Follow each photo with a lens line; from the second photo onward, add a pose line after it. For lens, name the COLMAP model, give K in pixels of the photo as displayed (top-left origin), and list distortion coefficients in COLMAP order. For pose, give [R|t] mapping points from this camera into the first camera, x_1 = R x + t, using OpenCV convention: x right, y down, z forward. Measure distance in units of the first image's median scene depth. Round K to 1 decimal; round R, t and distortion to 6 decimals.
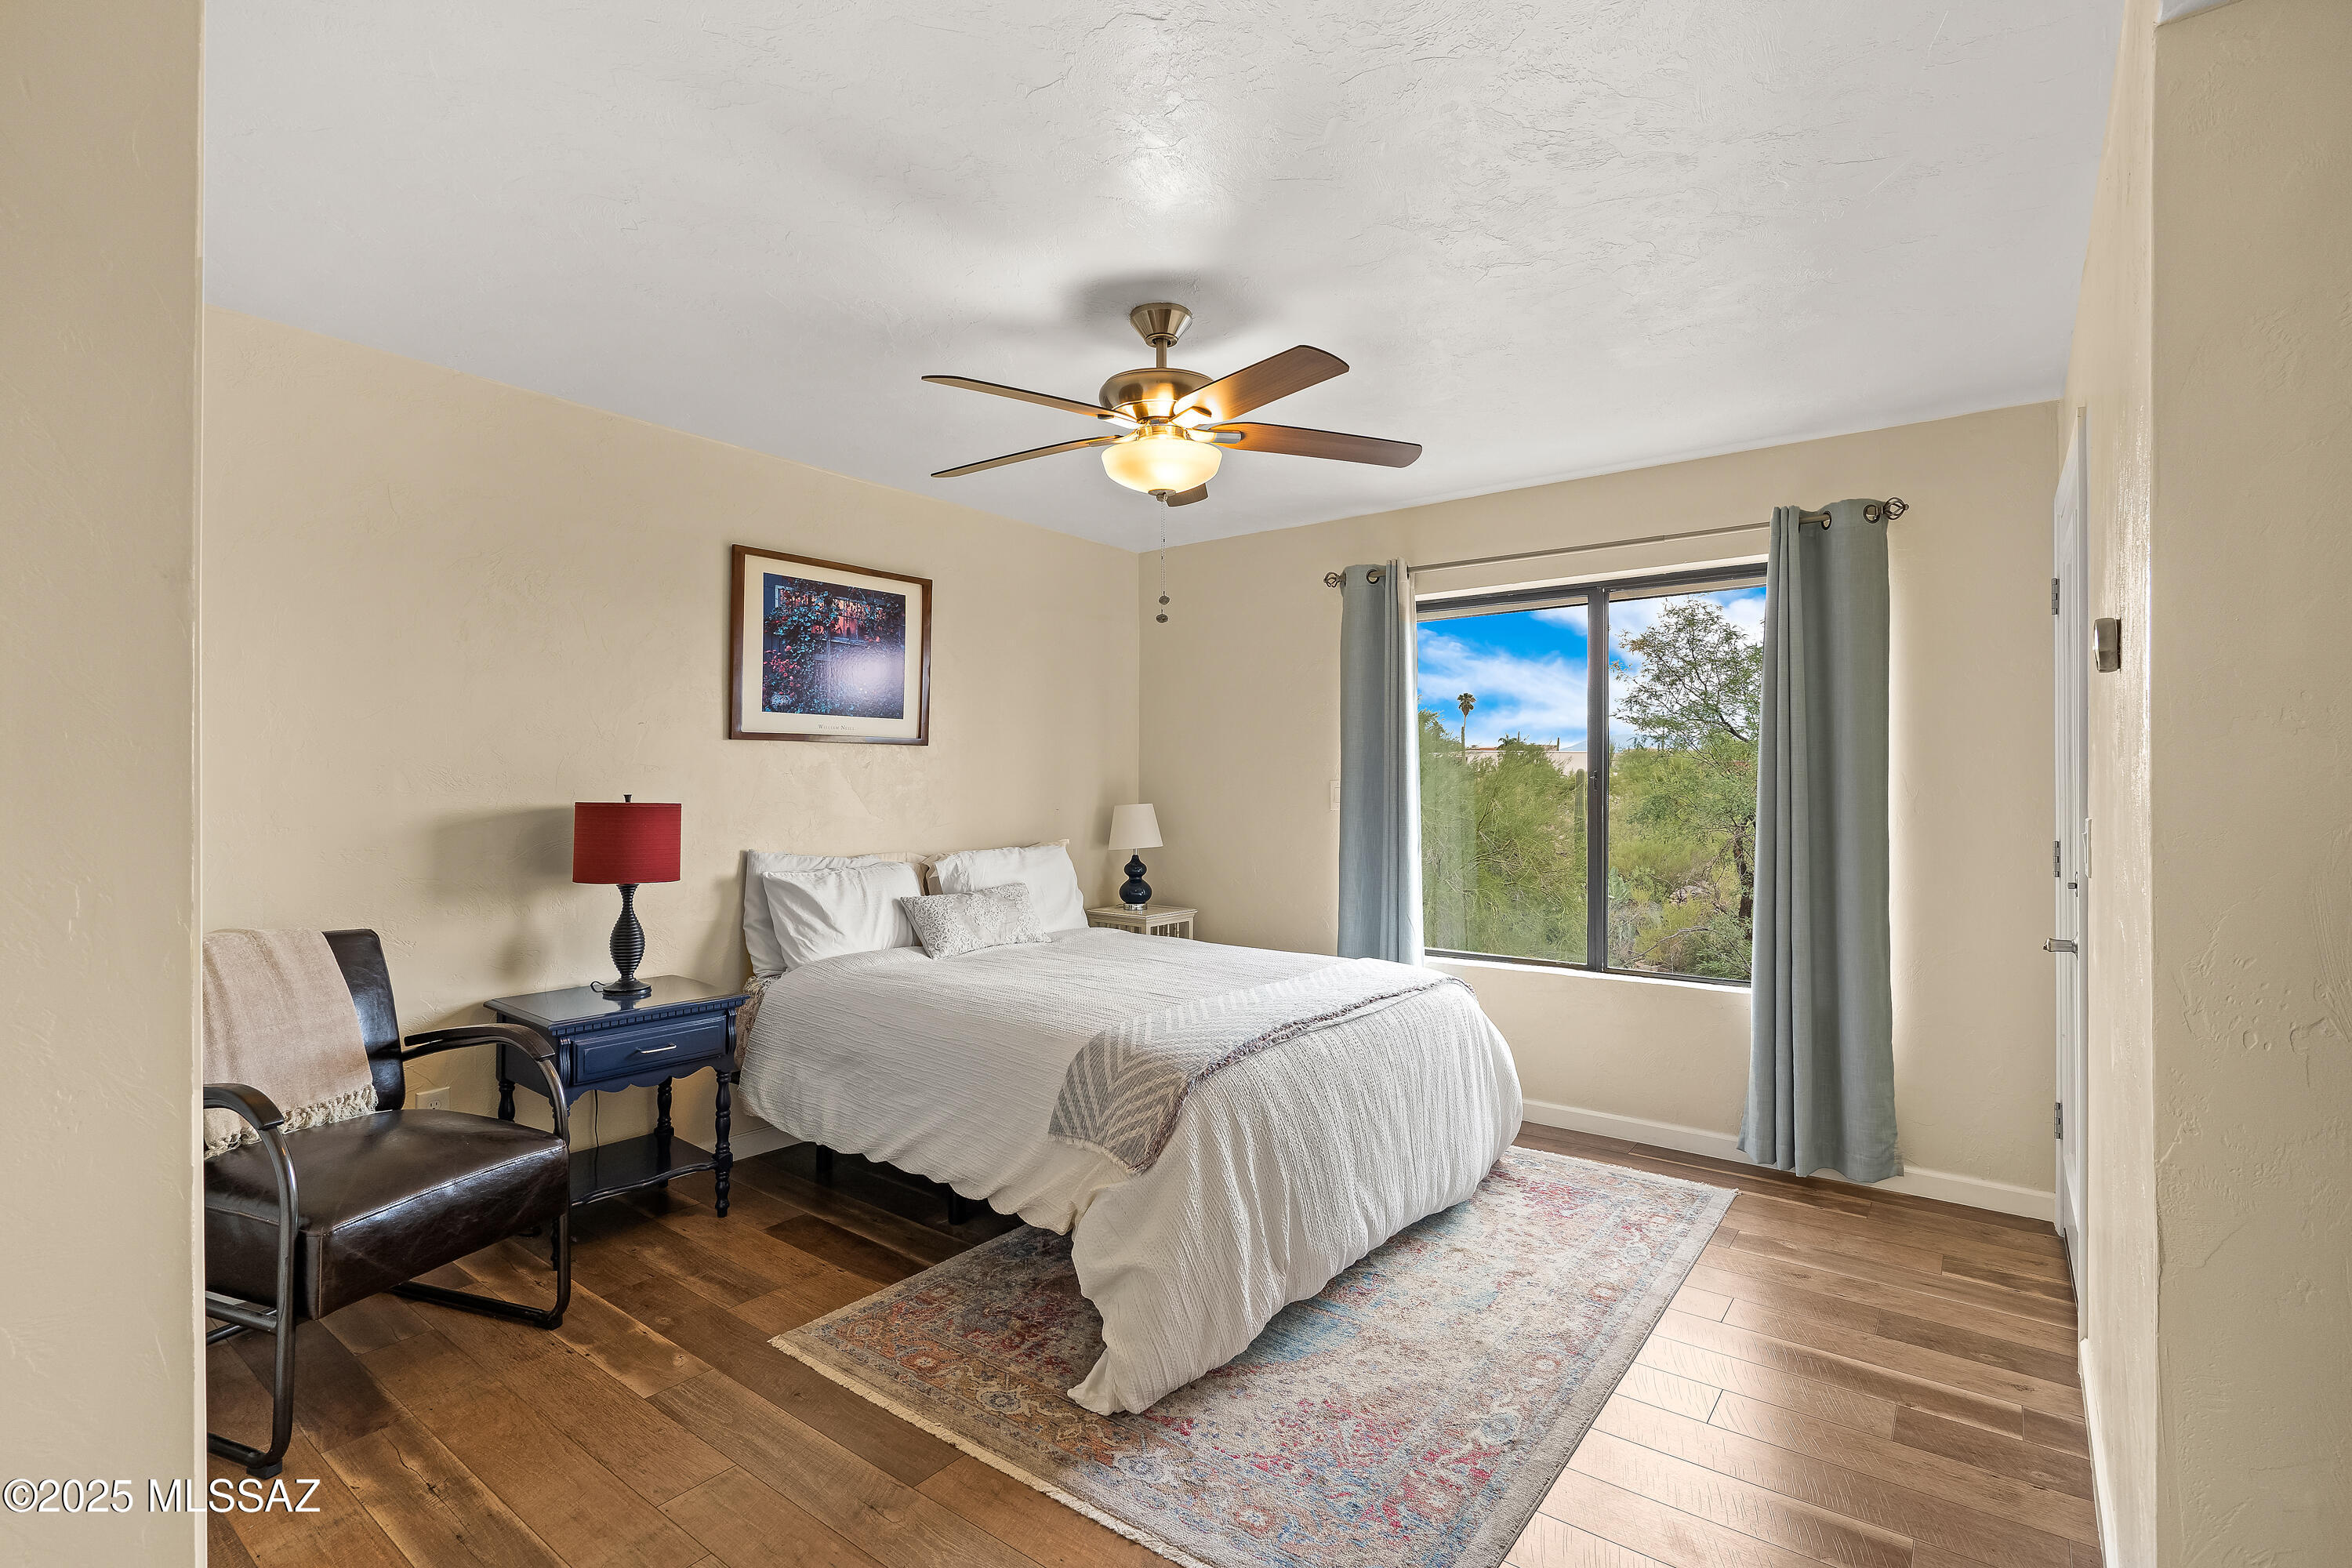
lens RADIAL K [[1079.1, 0, 1175.7], [0, 1079.1, 792.9], [0, 0, 1]] dist [-0.002762, 0.001416]
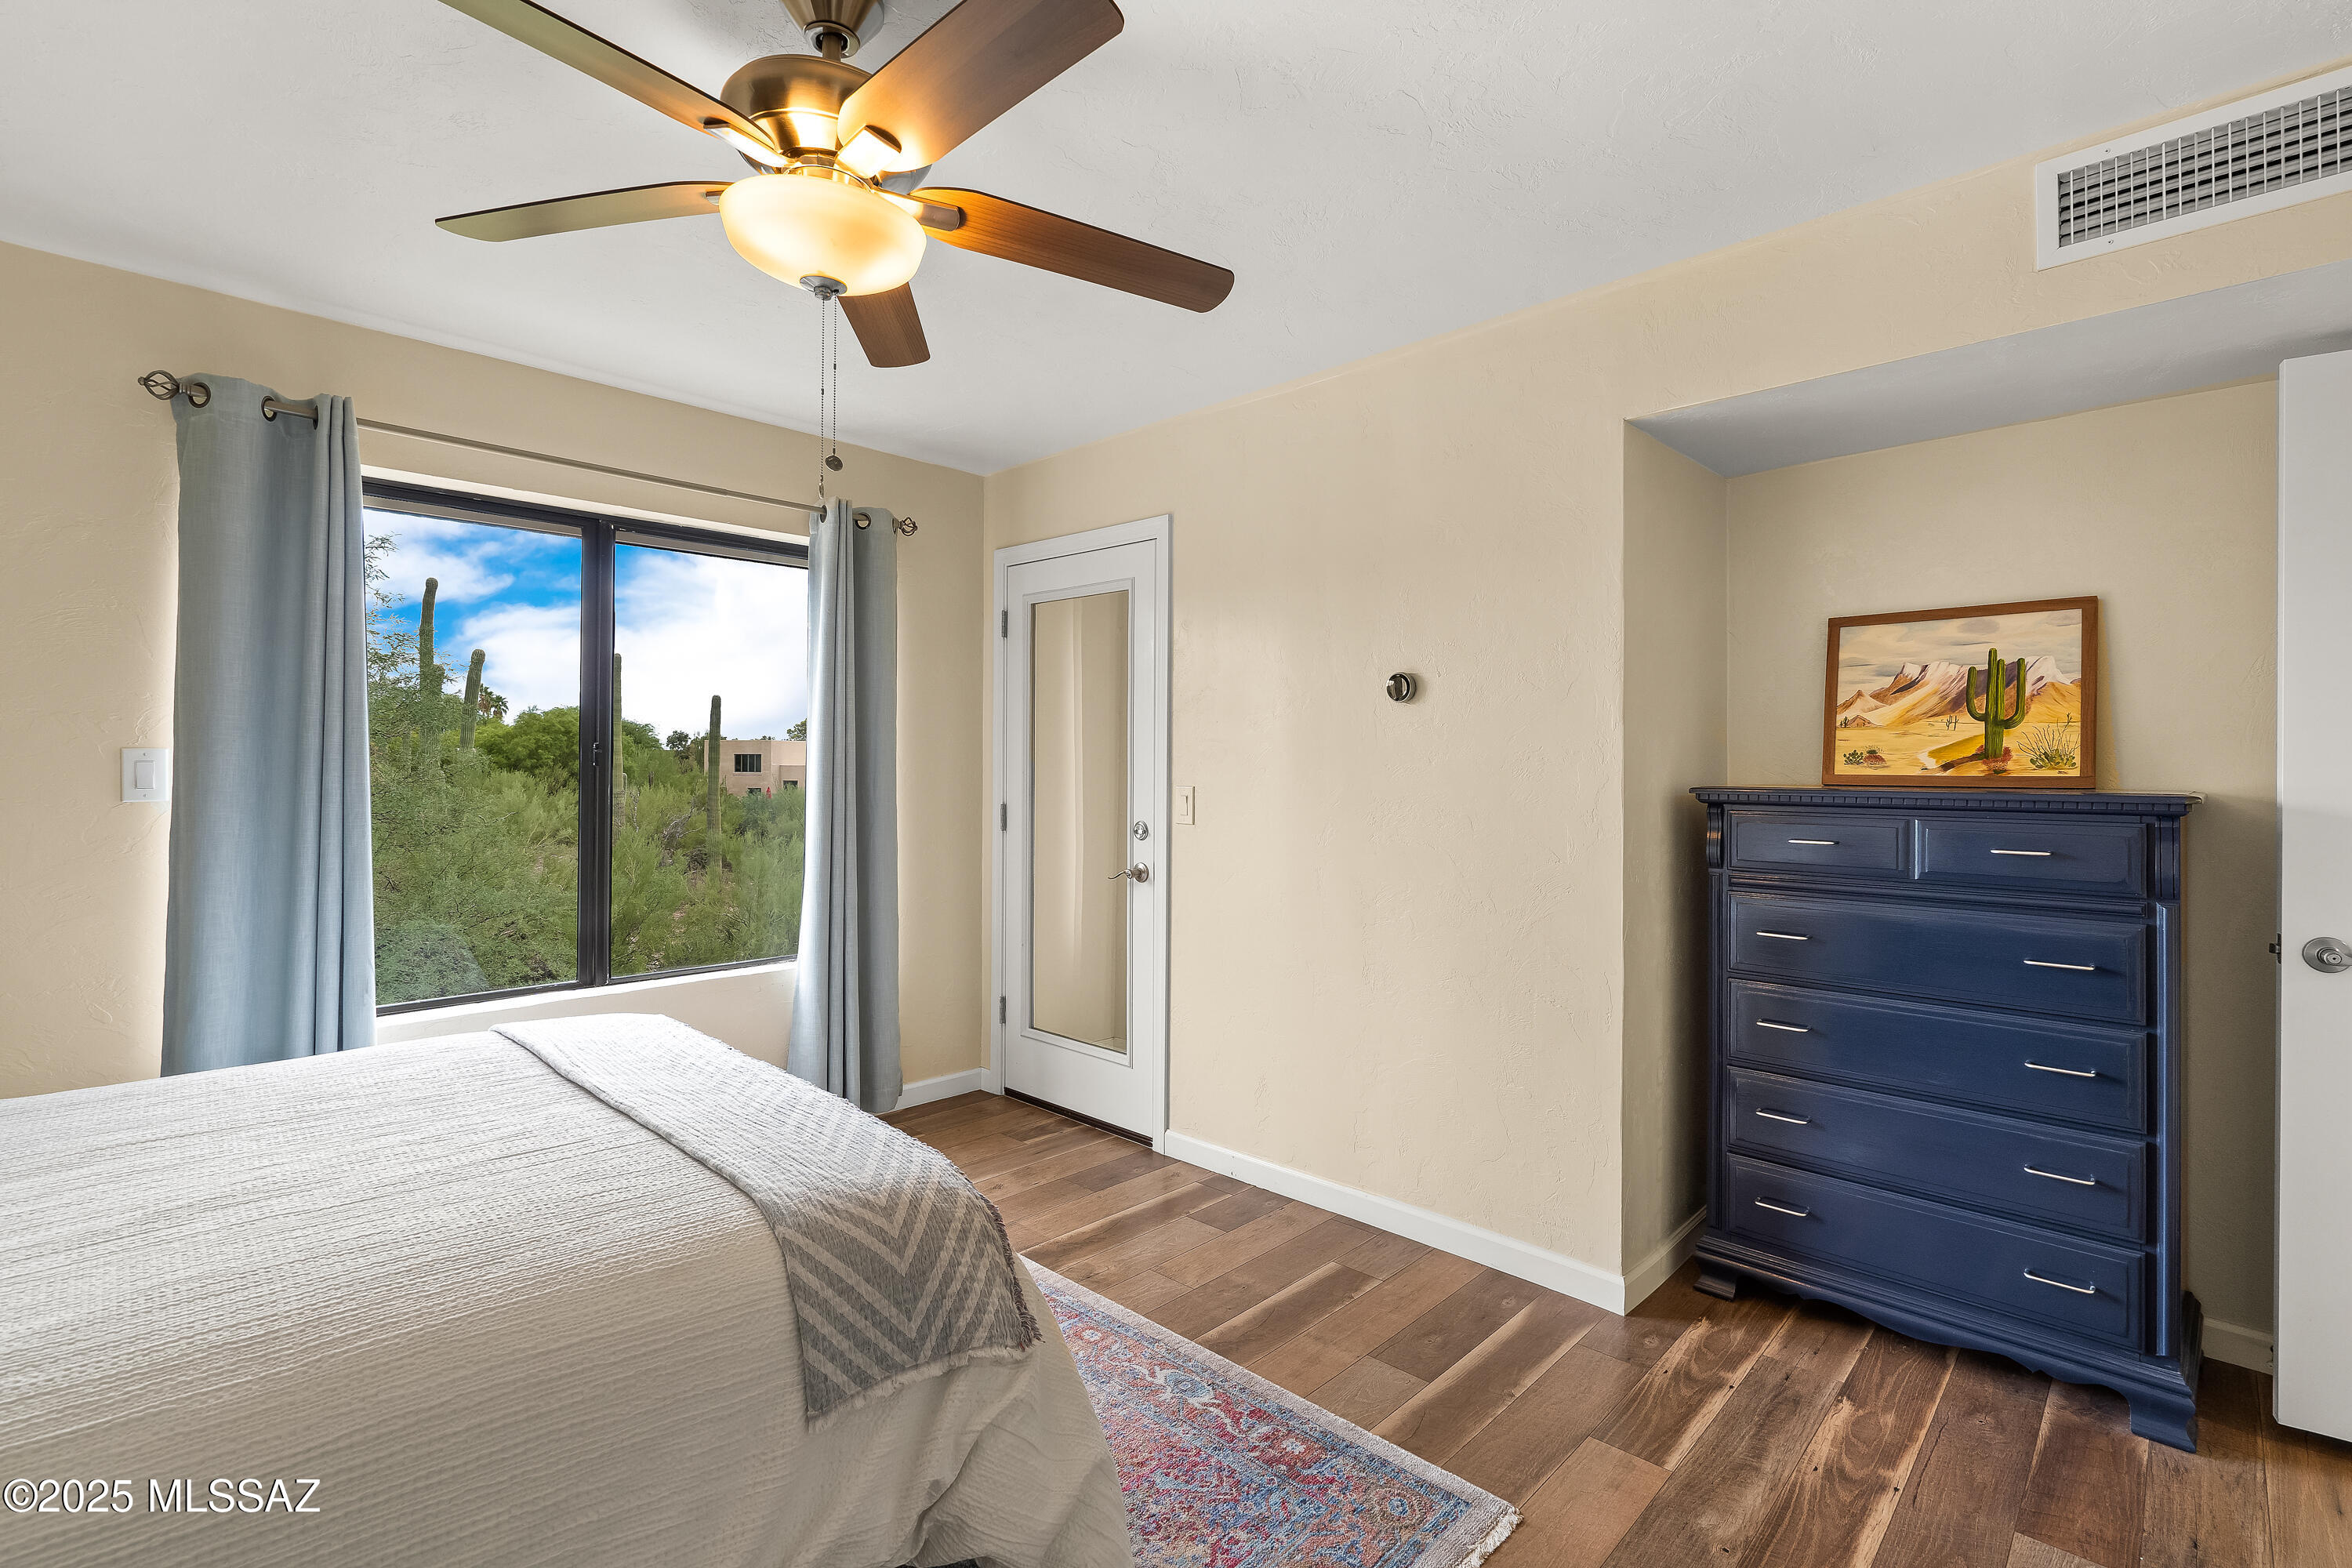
lens RADIAL K [[1079.1, 0, 1175.3], [0, 1079.1, 764.5], [0, 0, 1]] dist [-0.002762, 0.001416]
pose [[0.103252, 0.006405, 0.994635, -0.607545], [-0.006998, 0.999959, -0.005713, -0.002461], [-0.994631, -0.006371, 0.103293, 0.749137]]
